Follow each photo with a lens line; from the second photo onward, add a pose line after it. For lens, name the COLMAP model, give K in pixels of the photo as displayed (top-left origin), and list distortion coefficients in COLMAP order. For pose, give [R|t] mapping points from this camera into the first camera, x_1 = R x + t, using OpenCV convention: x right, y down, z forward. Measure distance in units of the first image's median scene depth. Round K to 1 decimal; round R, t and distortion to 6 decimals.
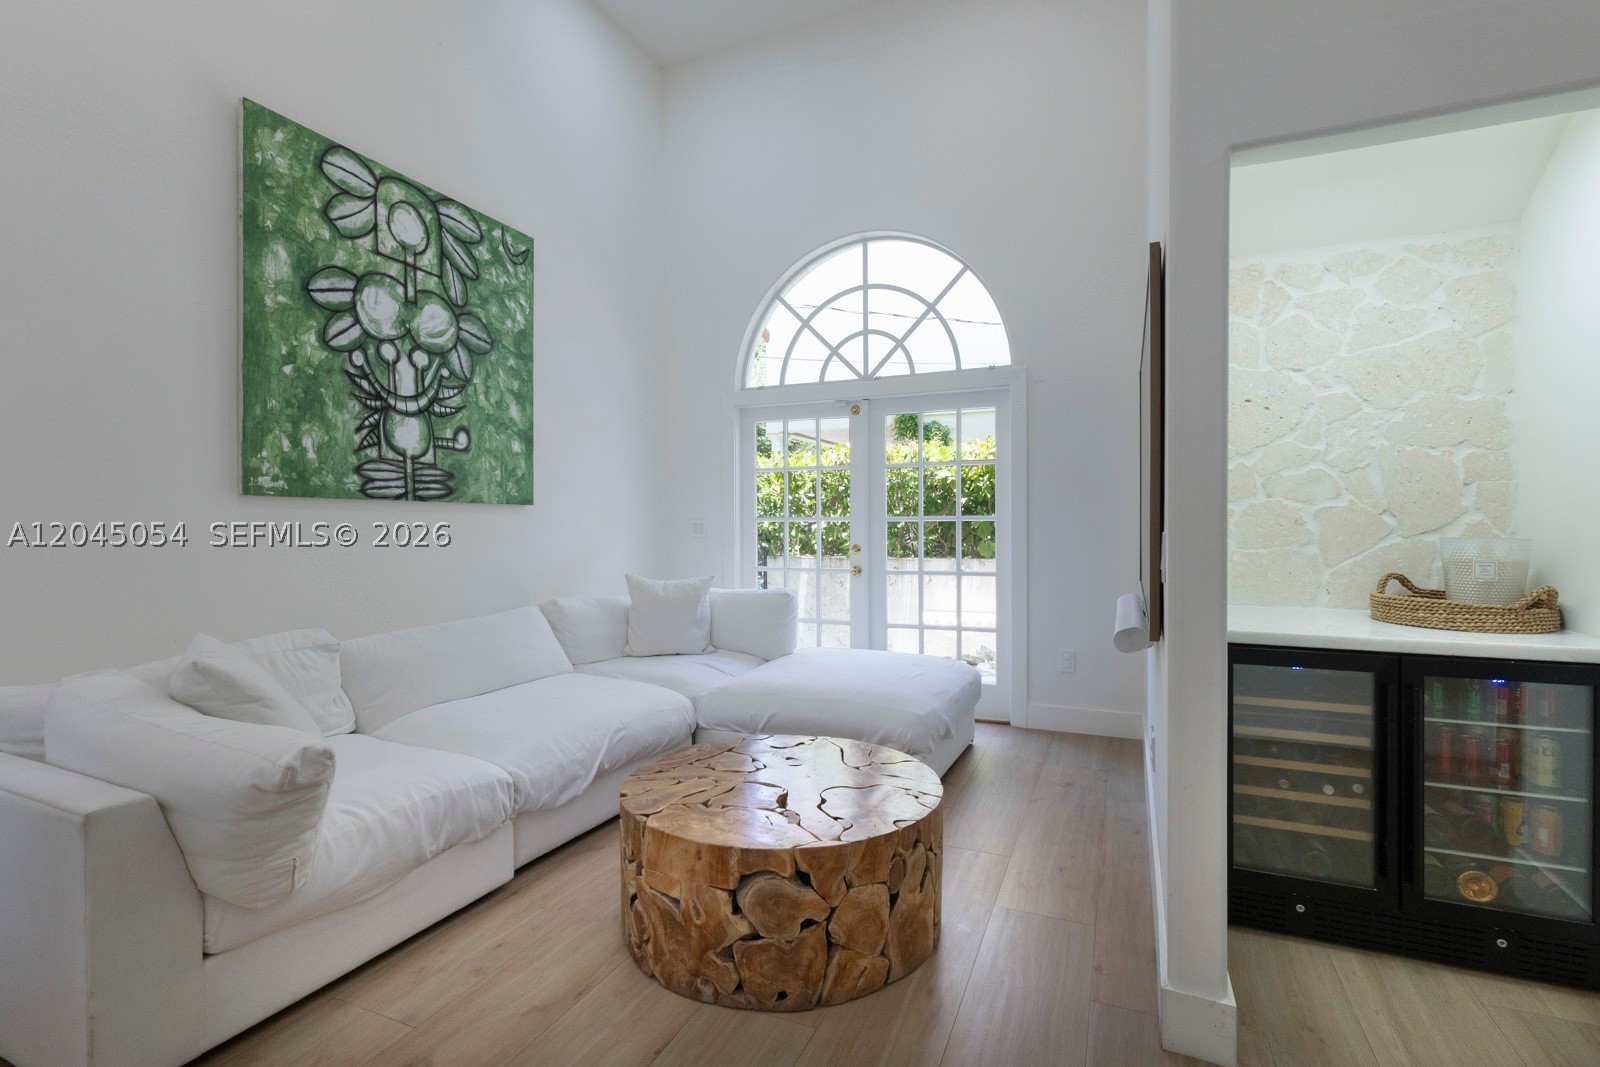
lens RADIAL K [[755.8, 0, 806.5], [0, 755.8, 526.6], [0, 0, 1]] dist [0.005017, 0.001059]
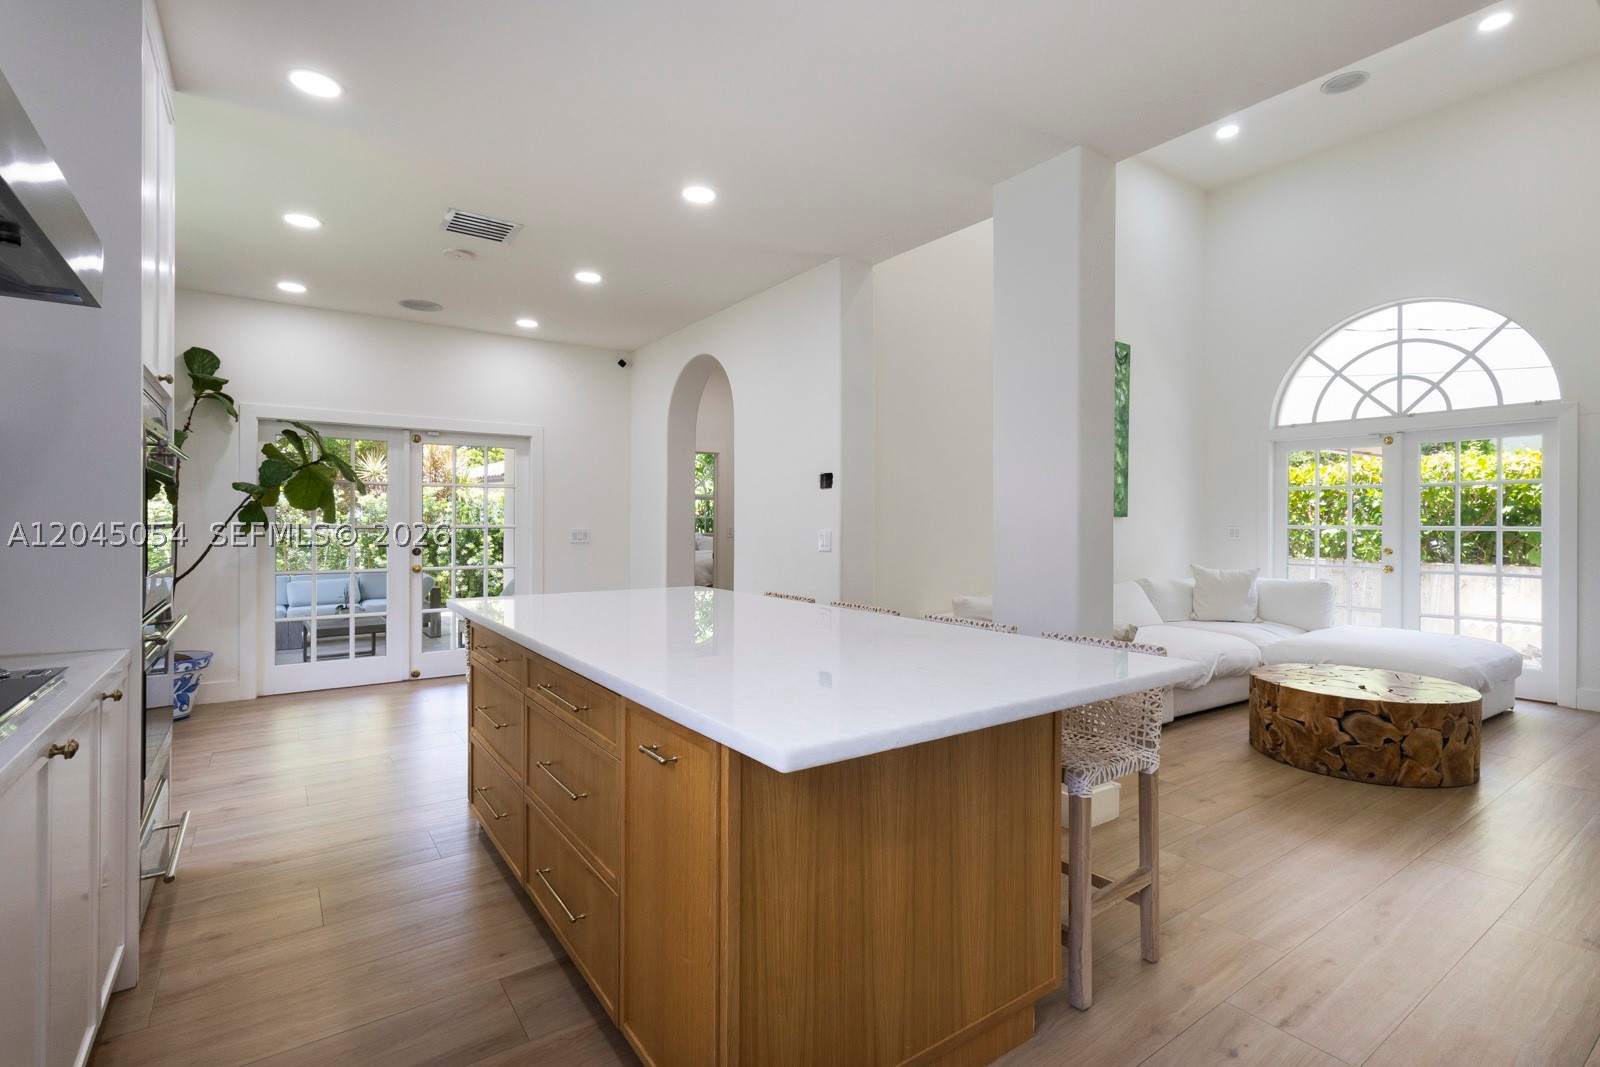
lens RADIAL K [[754.4, 0, 795.2], [0, 754.4, 522.7], [0, 0, 1]] dist [0.005515, 0.000624]
pose [[0.849940, 0.008261, -0.526815, -0.115413], [-0.010983, 0.999938, -0.002039, -0.005653], [0.526765, 0.007519, 0.849977, -0.617158]]
